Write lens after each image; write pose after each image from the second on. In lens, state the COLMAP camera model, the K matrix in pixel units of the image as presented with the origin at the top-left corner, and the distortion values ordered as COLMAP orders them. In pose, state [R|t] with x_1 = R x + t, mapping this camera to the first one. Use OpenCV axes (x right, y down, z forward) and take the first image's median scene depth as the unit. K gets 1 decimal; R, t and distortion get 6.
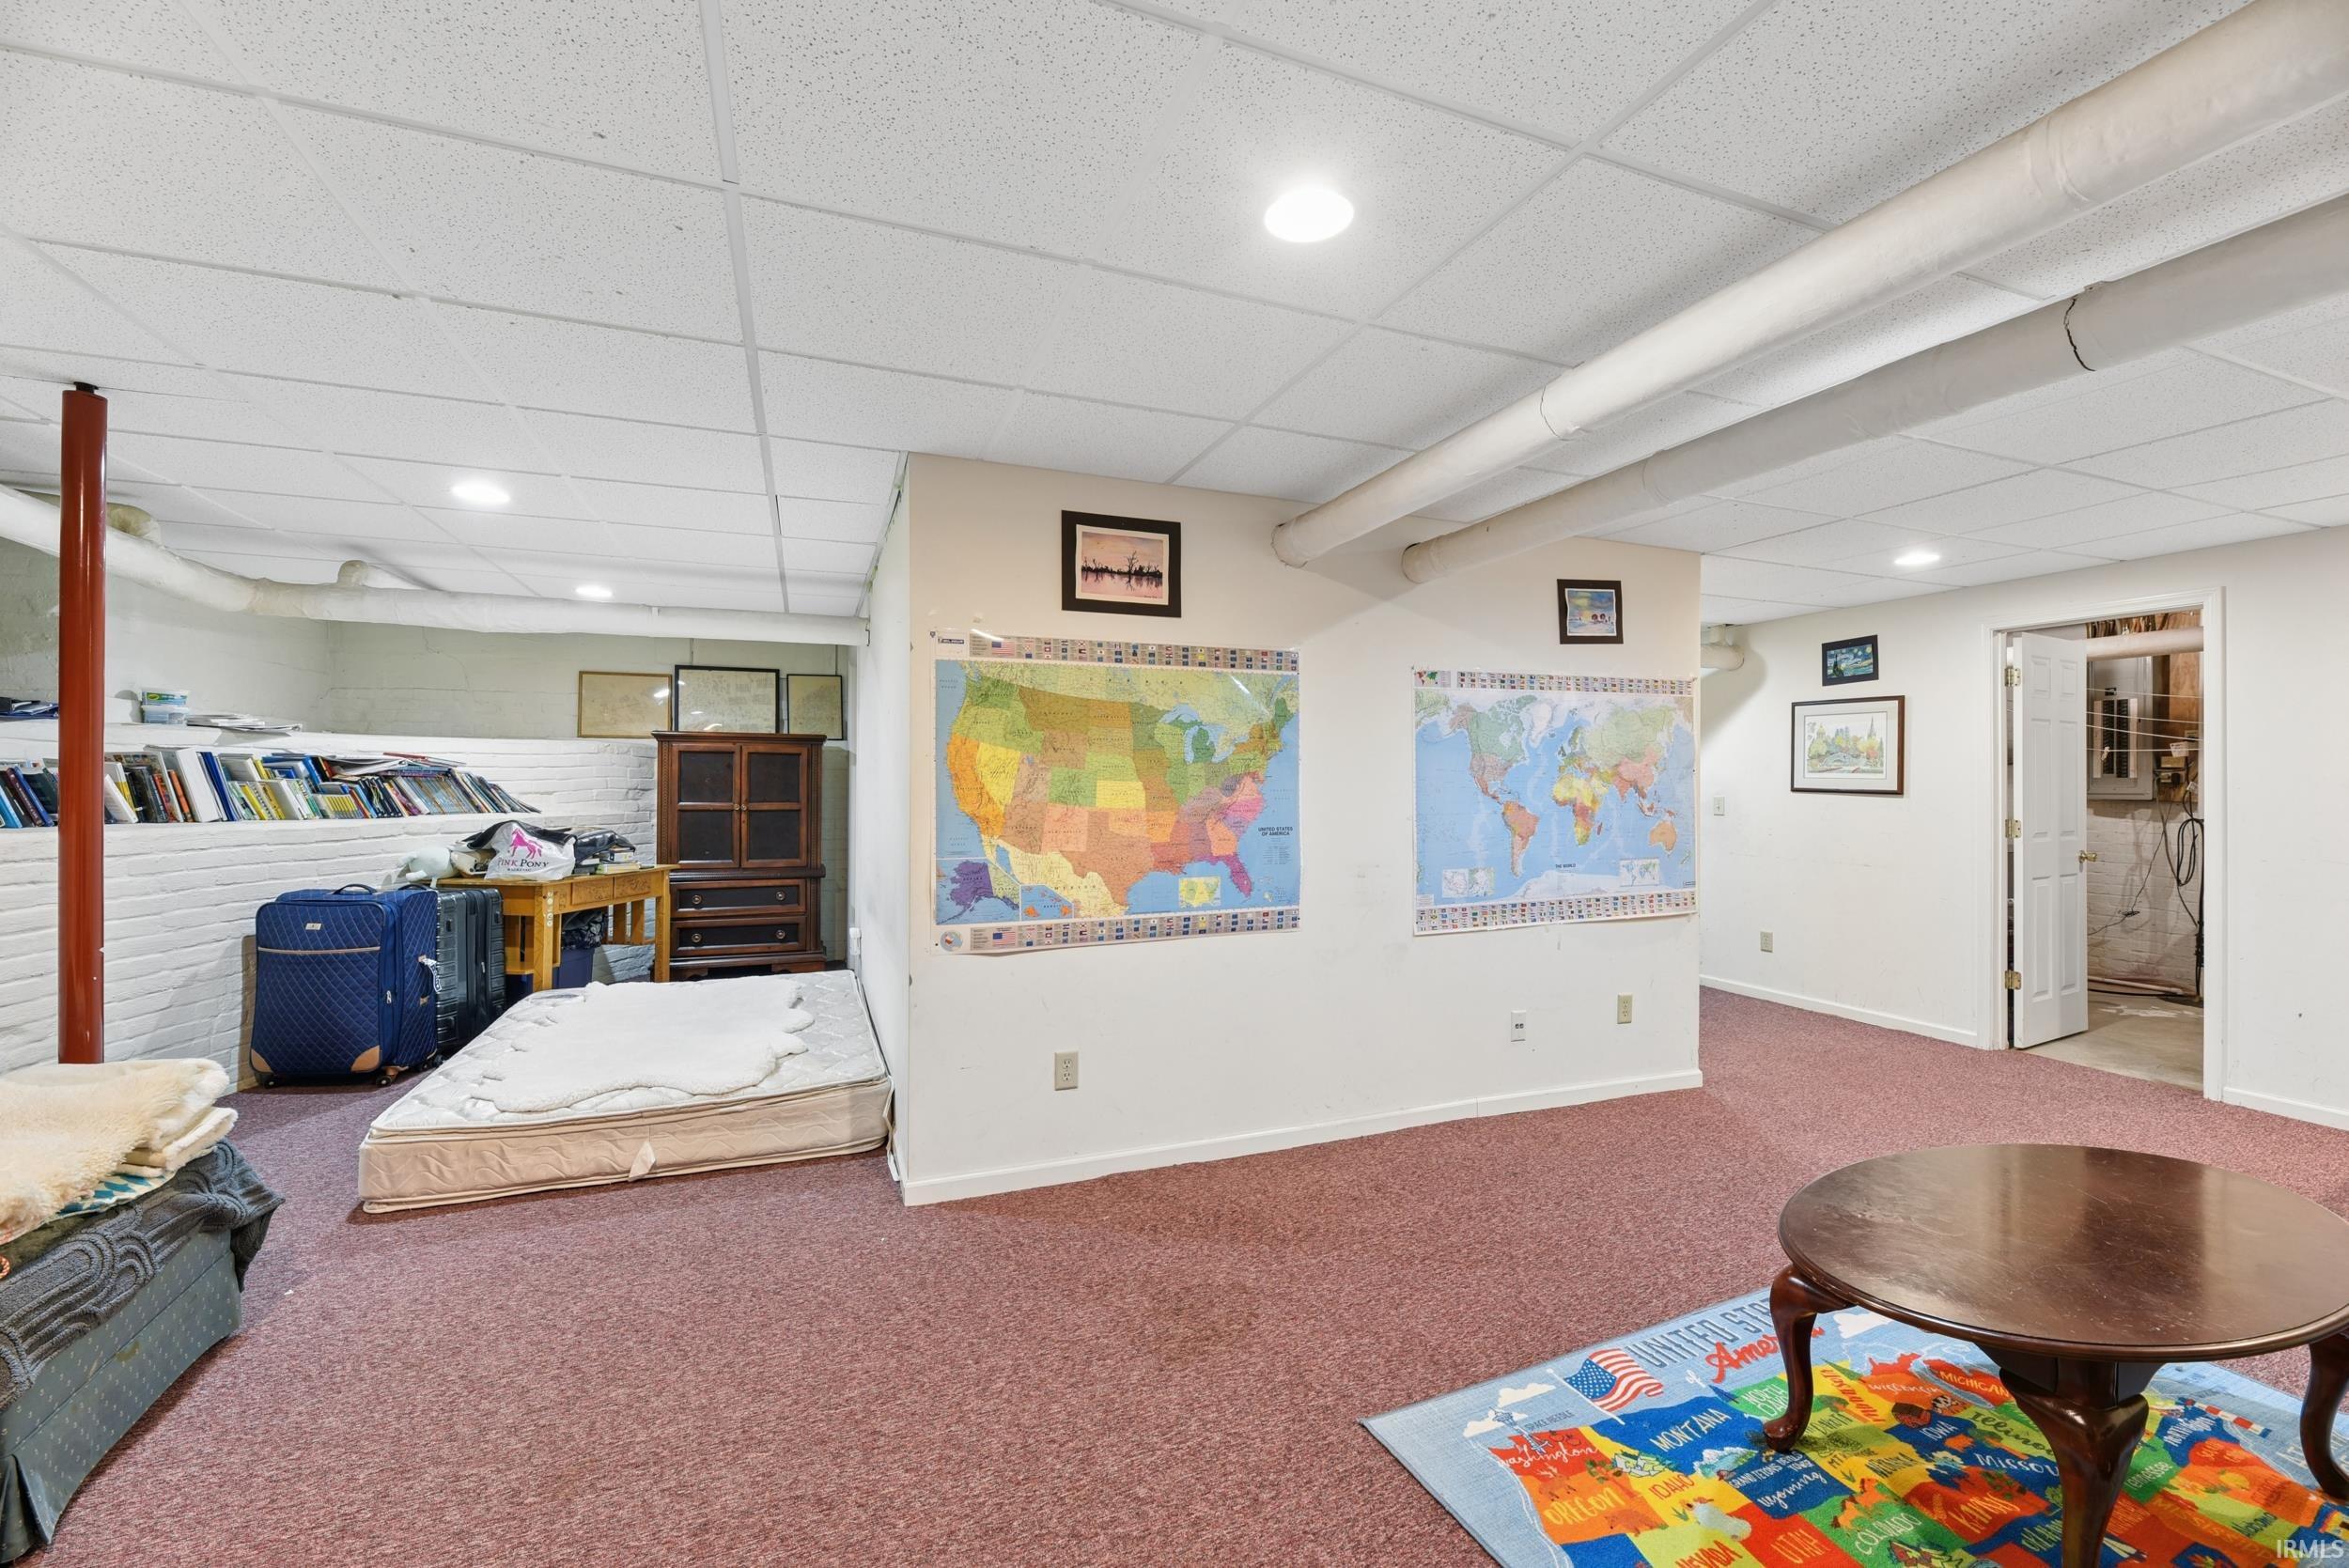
lens RADIAL K [[953.0, 0, 1178.1], [0, 953.0, 777.6], [0, 0, 1]] dist [-0.000209, -0.000253]
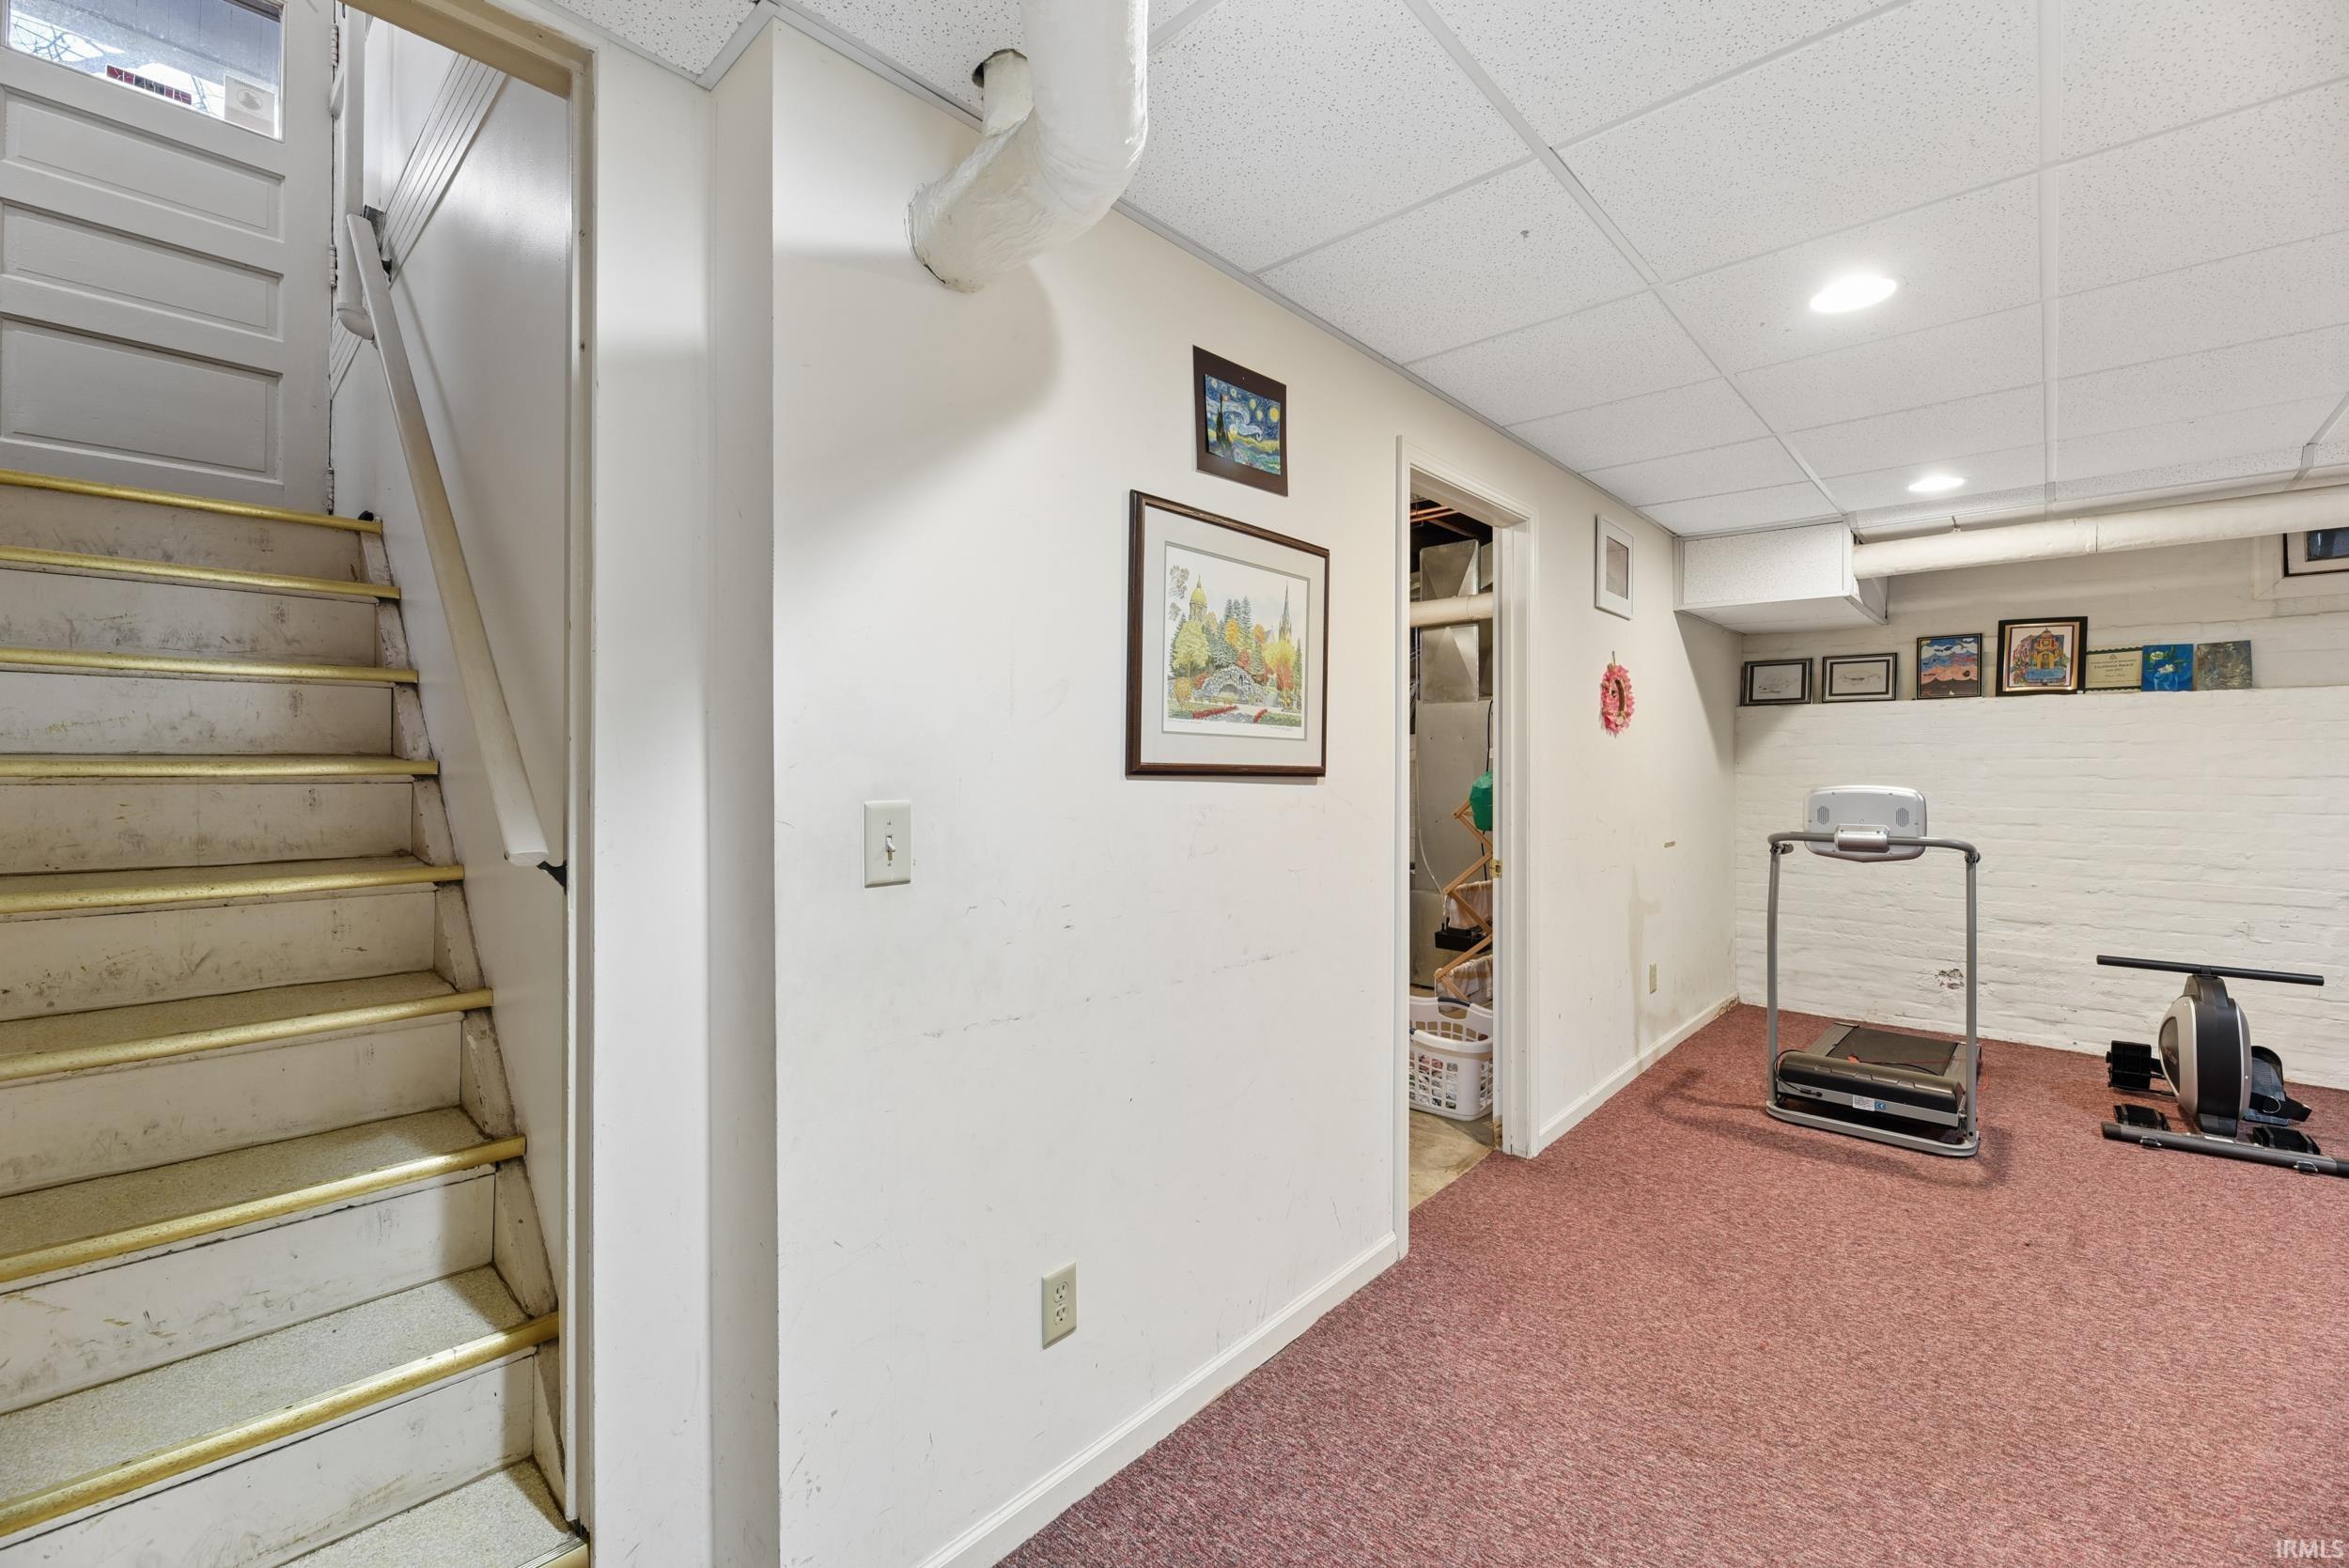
lens RADIAL K [[953.0, 0, 1178.1], [0, 953.0, 777.6], [0, 0, 1]] dist [-0.000209, -0.000253]
pose [[-0.438708, -0.021089, 0.898382, 0.368555], [-0.006353, 0.999772, 0.020367, 0.009482], [-0.898607, 0.003227, -0.438742, 1.170699]]
